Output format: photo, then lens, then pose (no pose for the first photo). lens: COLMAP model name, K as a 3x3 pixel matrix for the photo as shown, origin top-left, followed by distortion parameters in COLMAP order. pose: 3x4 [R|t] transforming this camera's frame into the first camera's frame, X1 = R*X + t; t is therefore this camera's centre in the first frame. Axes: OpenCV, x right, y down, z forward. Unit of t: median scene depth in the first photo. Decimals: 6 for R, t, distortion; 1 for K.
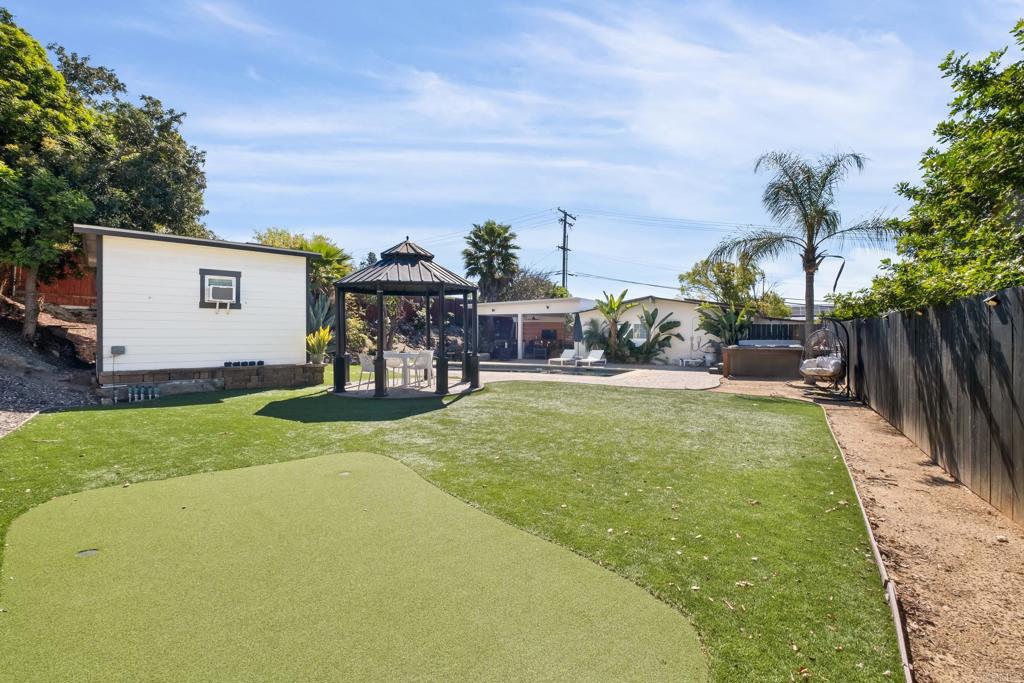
lens RADIAL K [[459.0, 0, 509.8], [0, 459.0, 334.1], [0, 0, 1]] dist [-0.002962, -0.001558]
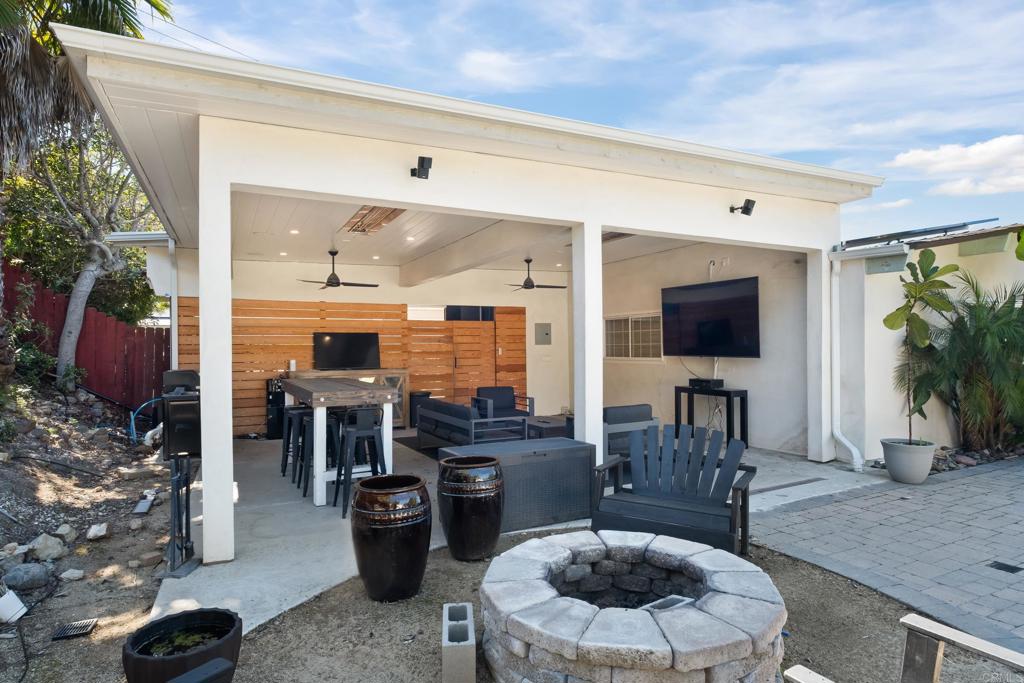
lens RADIAL K [[572.5, 0, 529.1], [0, 572.5, 346.1], [0, 0, 1]] dist [0.006386, 0.001018]
pose [[0.529482, -0.010264, 0.848259, -0.200143], [0.018766, 0.999824, 0.000384, -0.000841], [-0.848113, 0.015715, 0.529582, 1.067234]]
